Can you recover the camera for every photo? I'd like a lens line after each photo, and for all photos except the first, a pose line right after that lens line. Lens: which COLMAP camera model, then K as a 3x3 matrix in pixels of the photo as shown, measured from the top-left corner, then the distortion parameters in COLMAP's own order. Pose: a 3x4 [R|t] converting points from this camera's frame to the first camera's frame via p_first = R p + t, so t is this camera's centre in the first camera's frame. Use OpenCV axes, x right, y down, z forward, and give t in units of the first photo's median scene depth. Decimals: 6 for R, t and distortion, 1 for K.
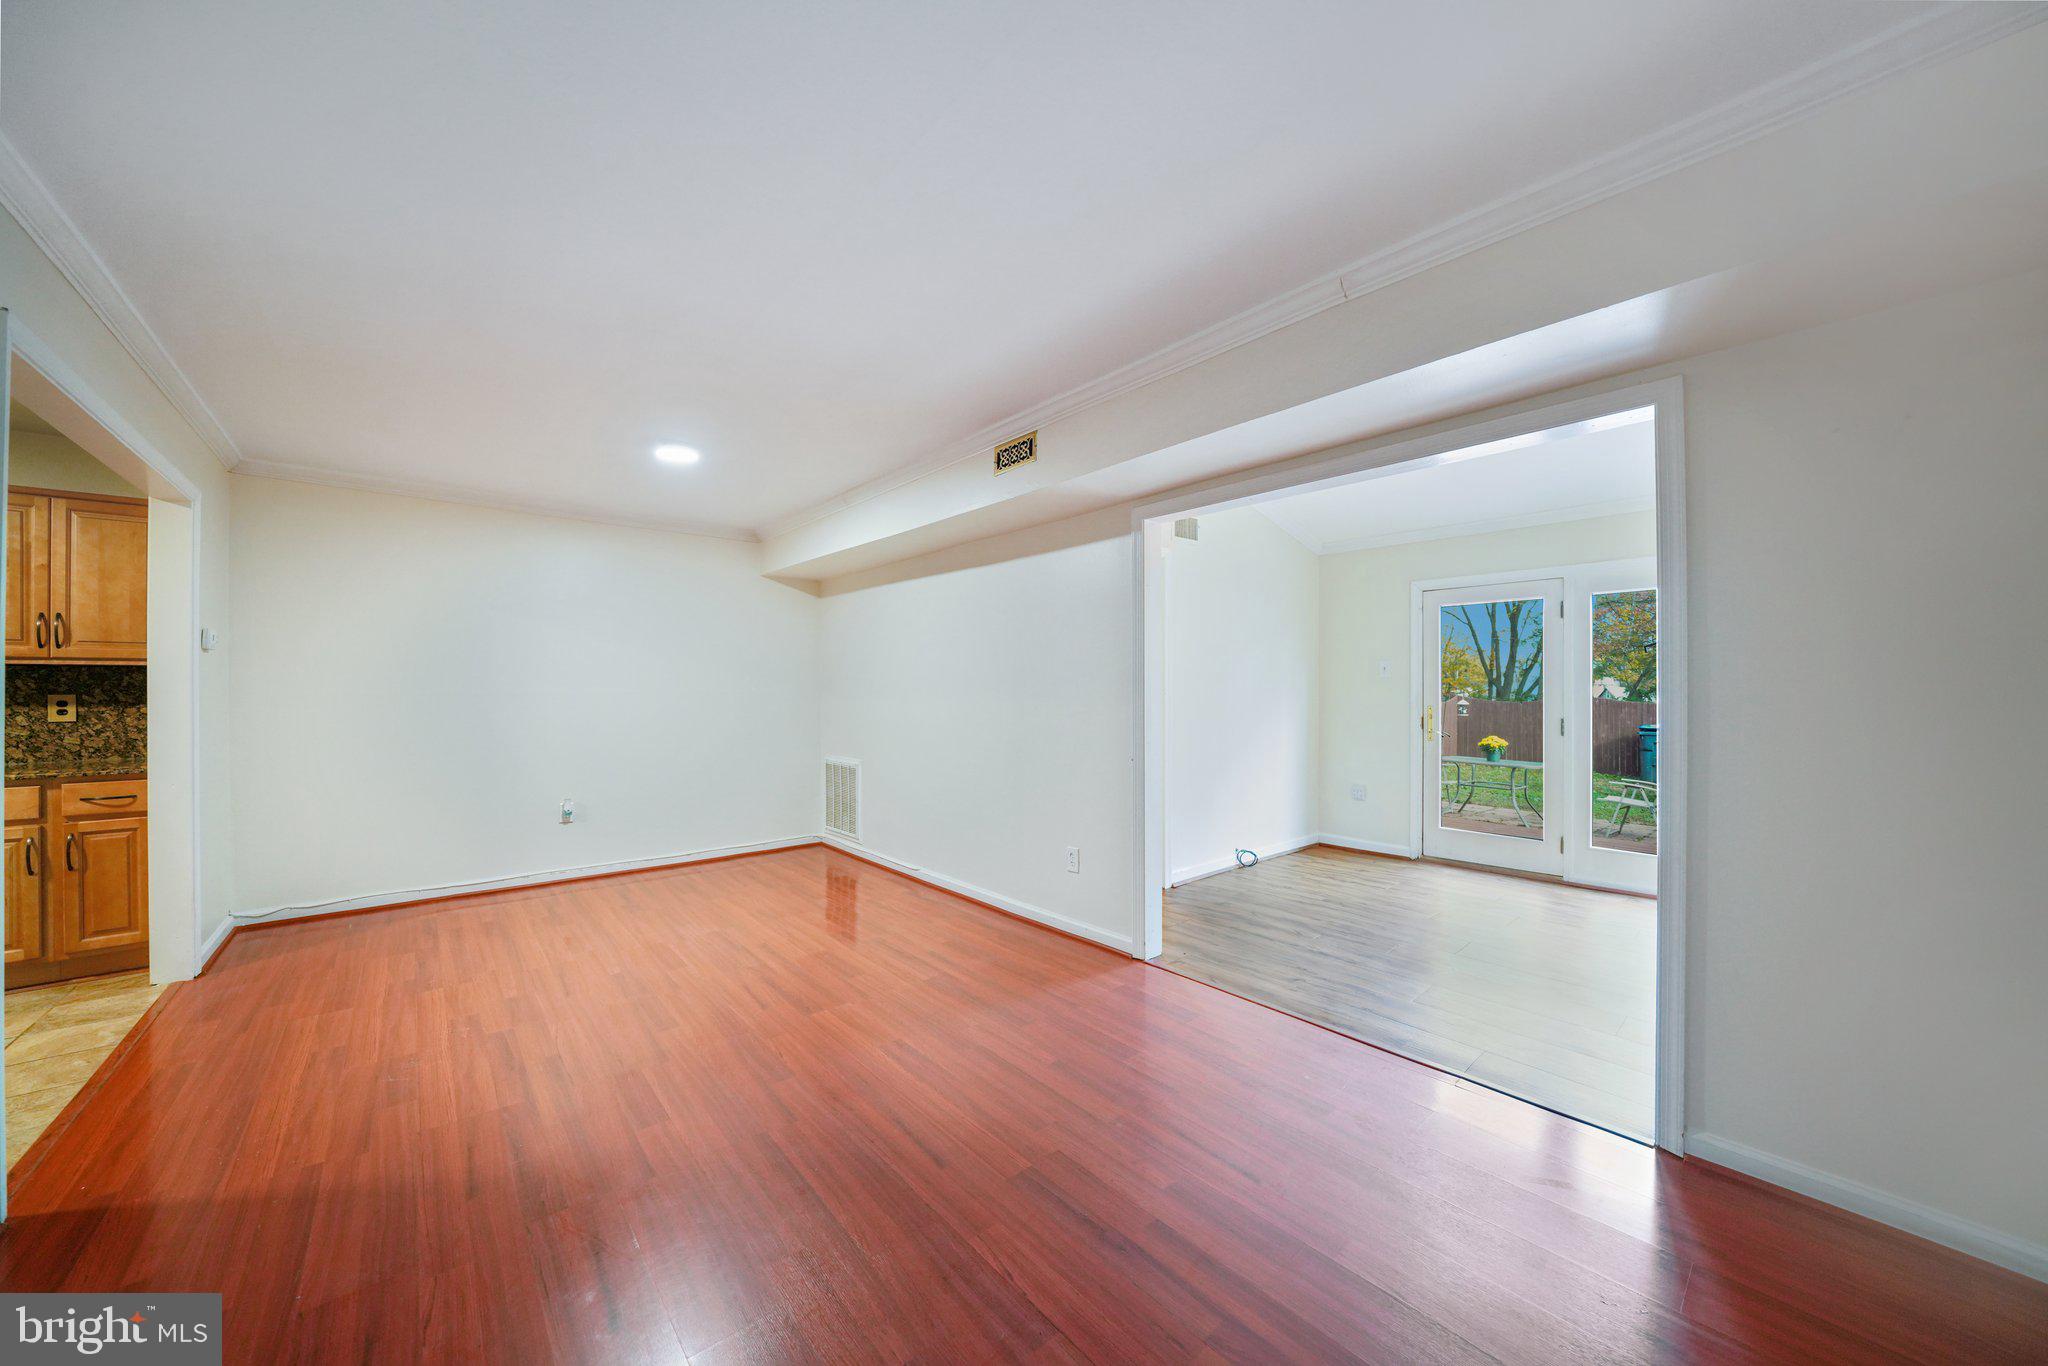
lens RADIAL K [[730.6, 0, 1024.0], [0, 730.6, 683.0], [0, 0, 1]] dist [-0.011094, 0.000083]
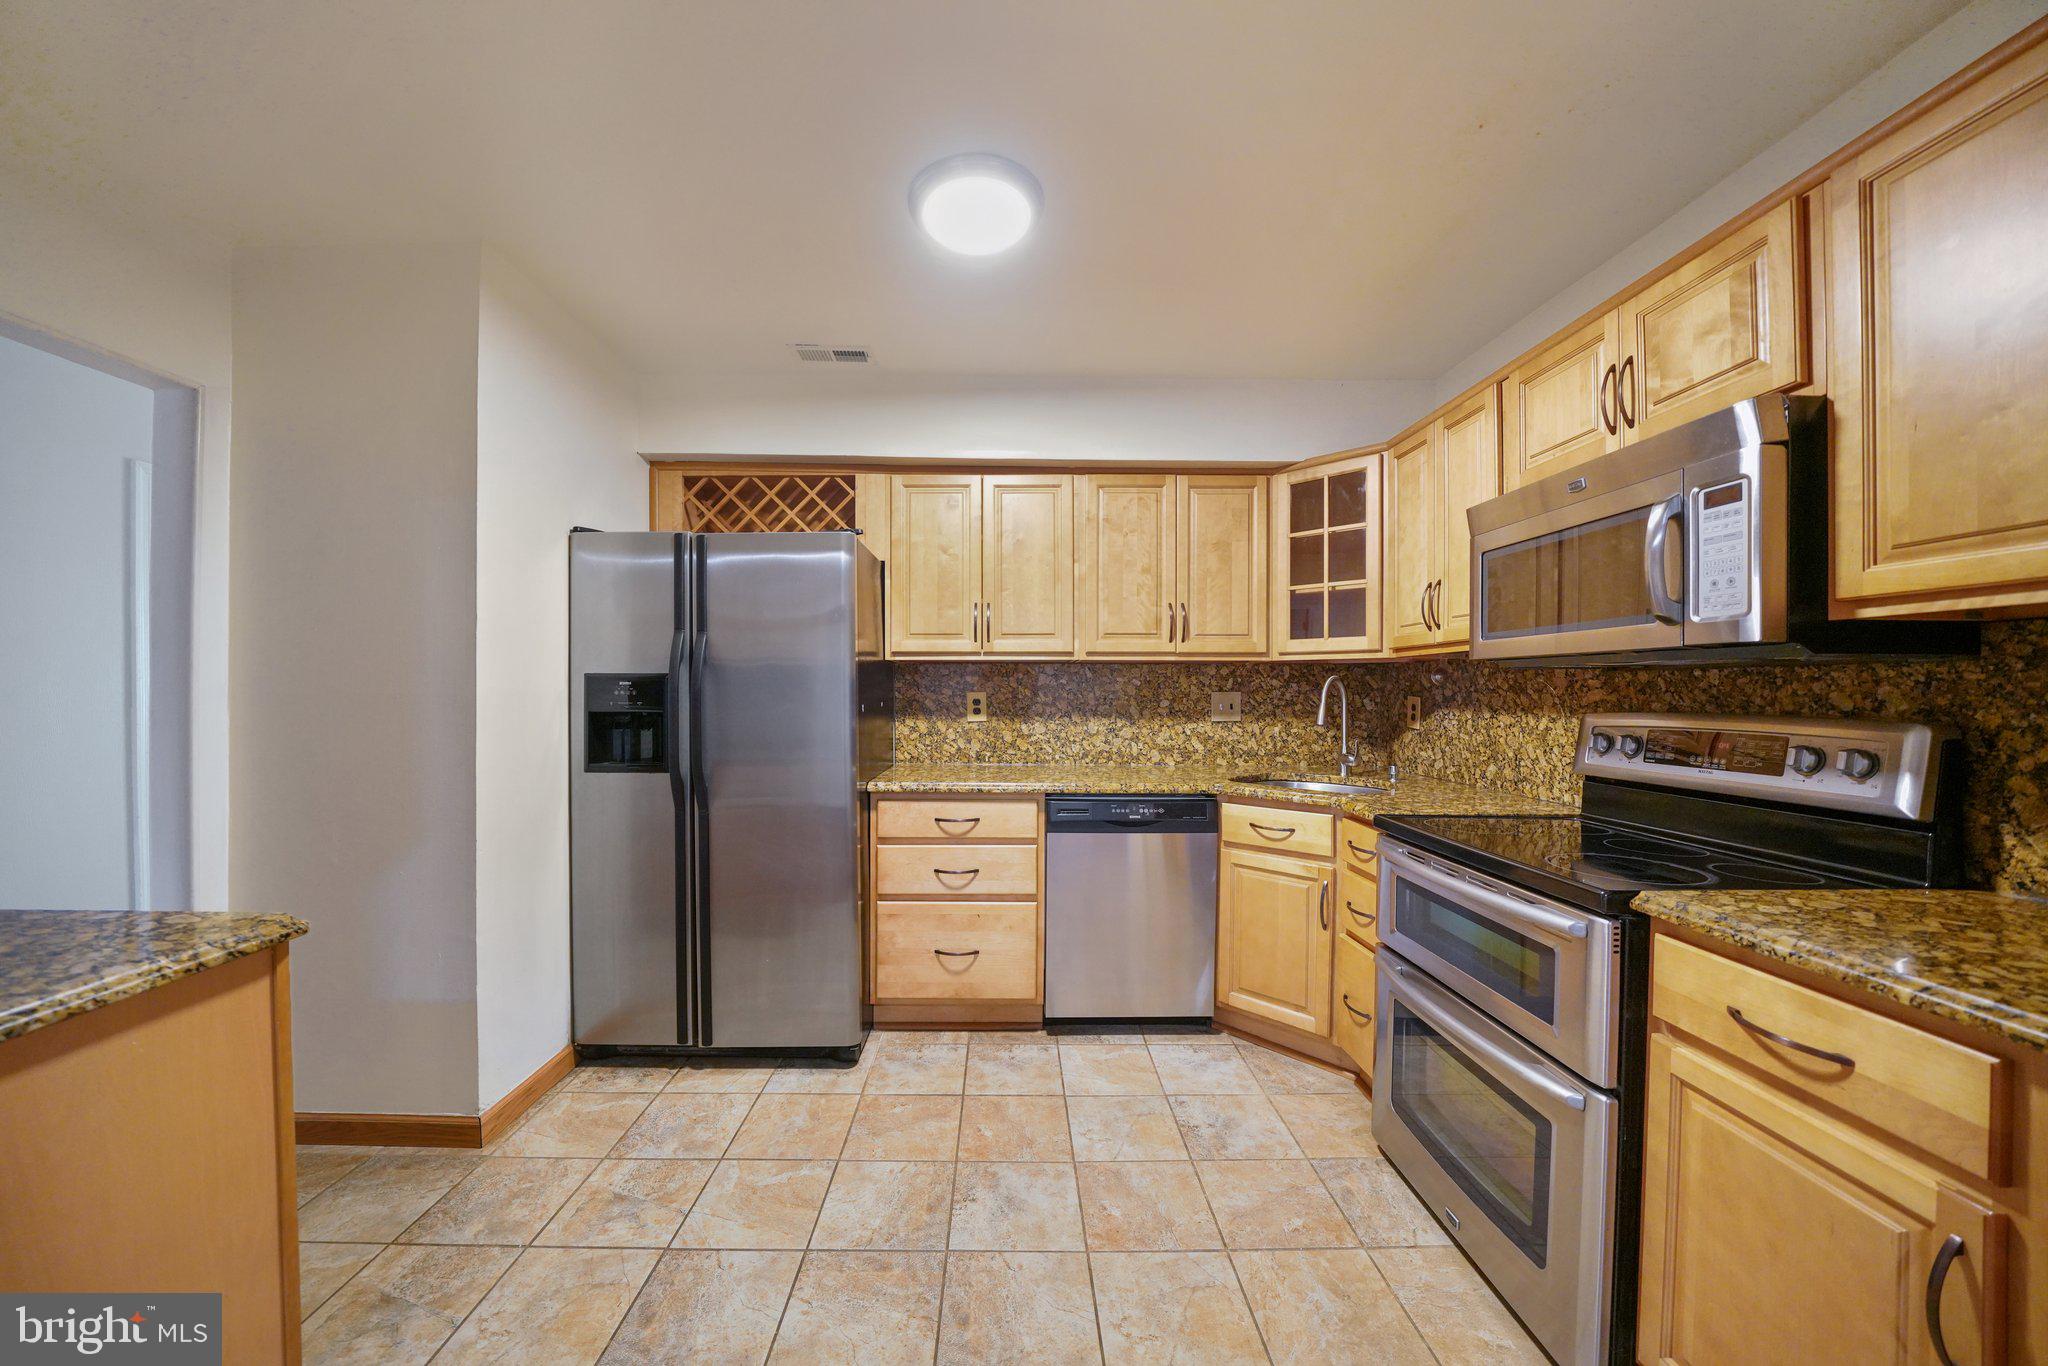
lens RADIAL K [[697.0, 0, 1024.0], [0, 697.0, 683.0], [0, 0, 1]] dist [-0.019202, -0.000021]
pose [[-0.642165, -0.006616, -0.766538, -0.851799], [0.004610, 0.999911, -0.012492, 0.009236], [0.766552, -0.011556, -0.642078, 0.781672]]
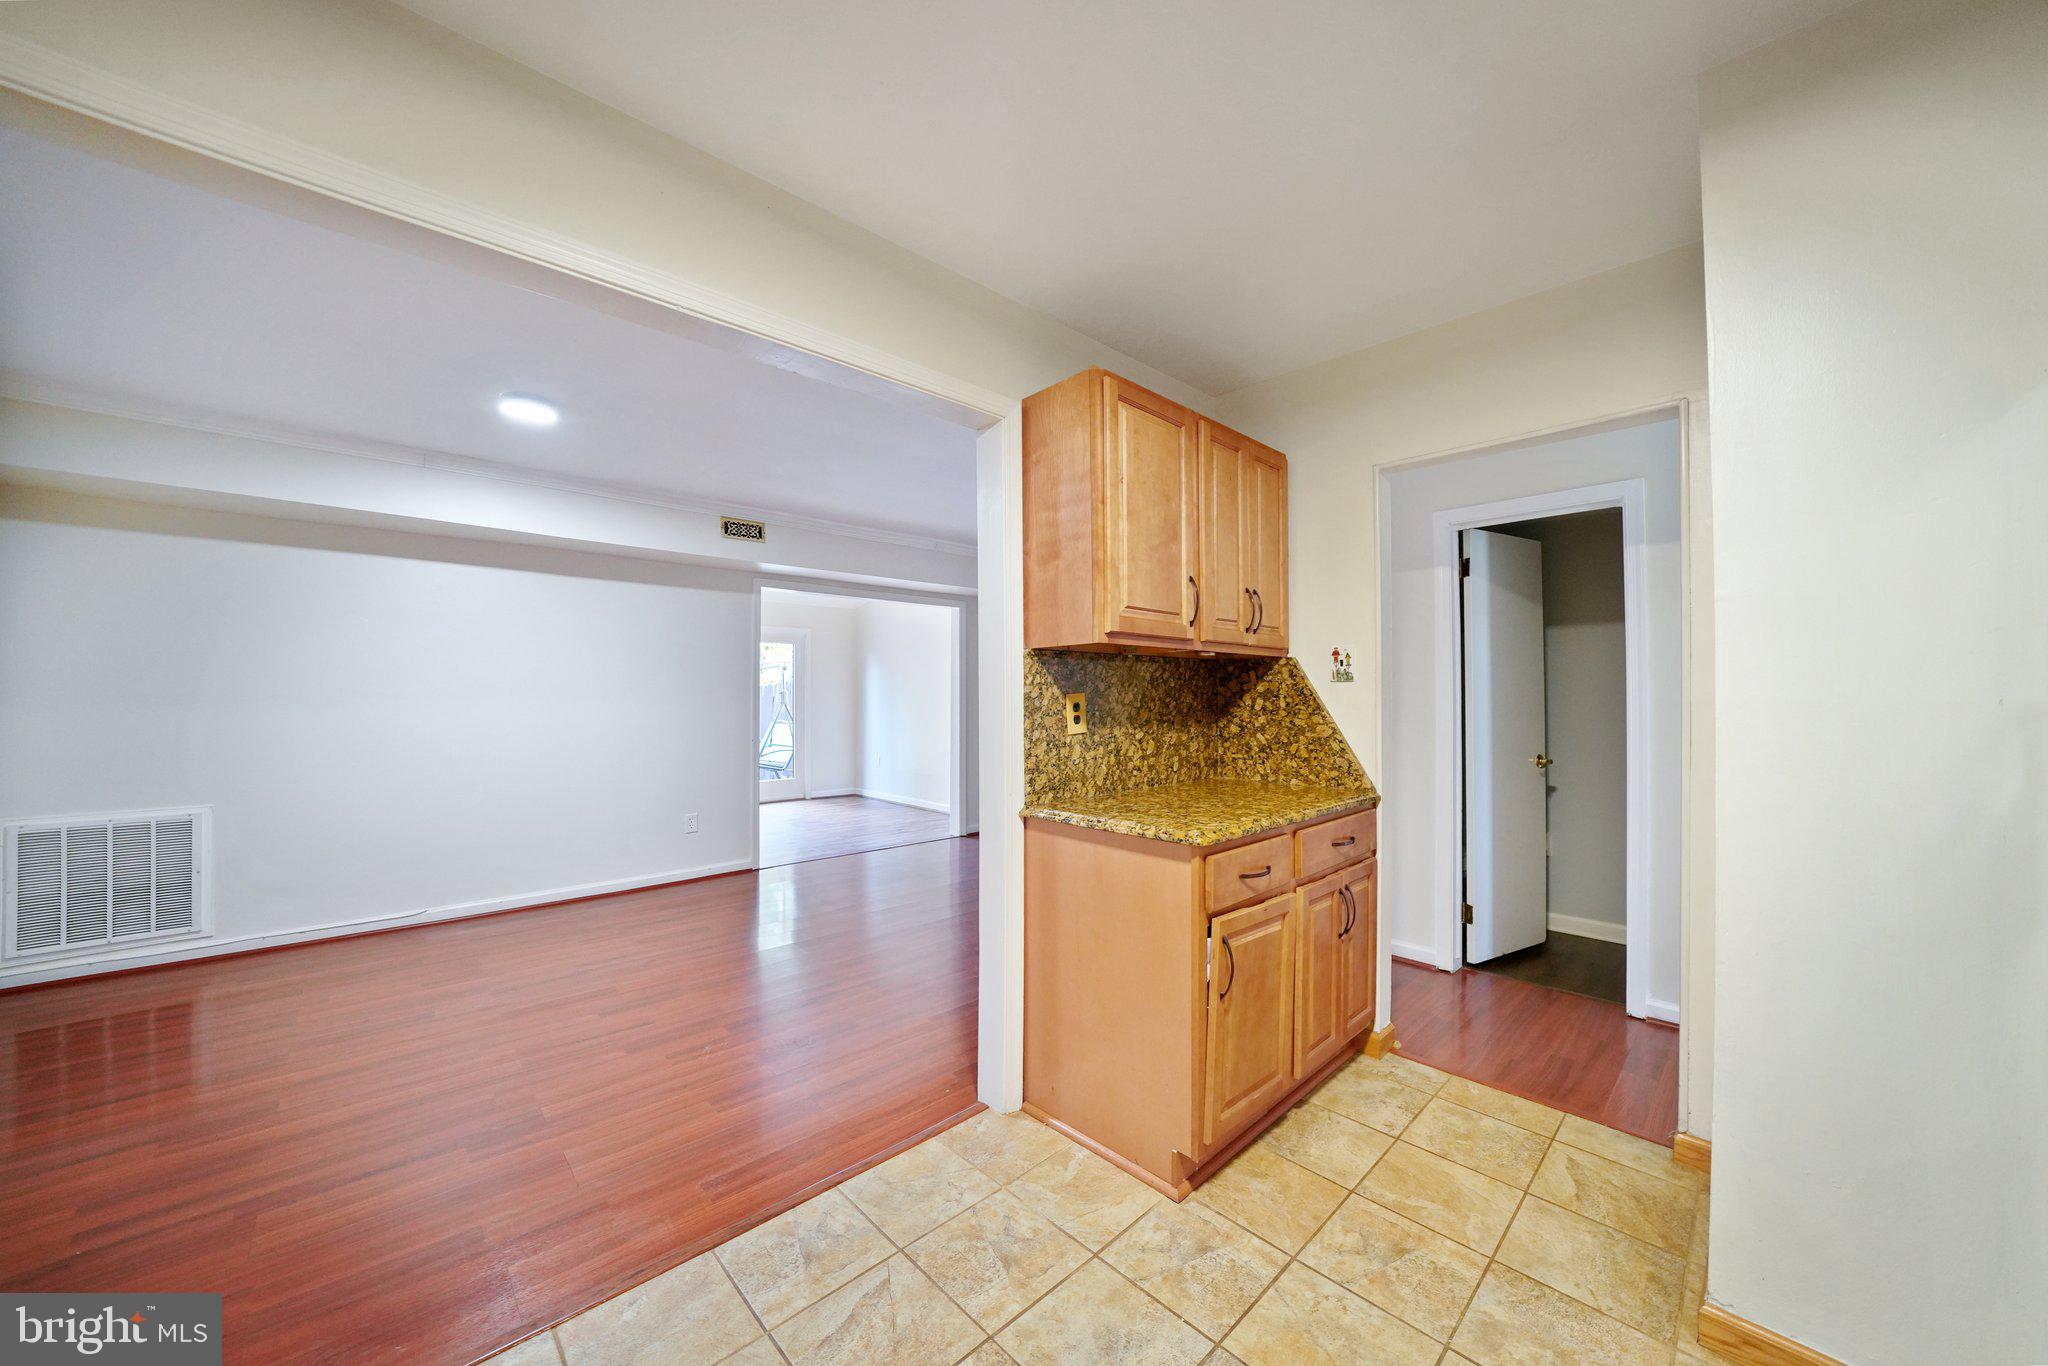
lens RADIAL K [[730.6, 0, 1024.0], [0, 730.6, 683.0], [0, 0, 1]] dist [-0.011094, 0.000083]
pose [[-0.052127, 0.012641, 0.998560, -1.415127], [-0.006669, 0.999893, -0.013006, 0.000586], [-0.998618, -0.007337, -0.052037, 0.505620]]
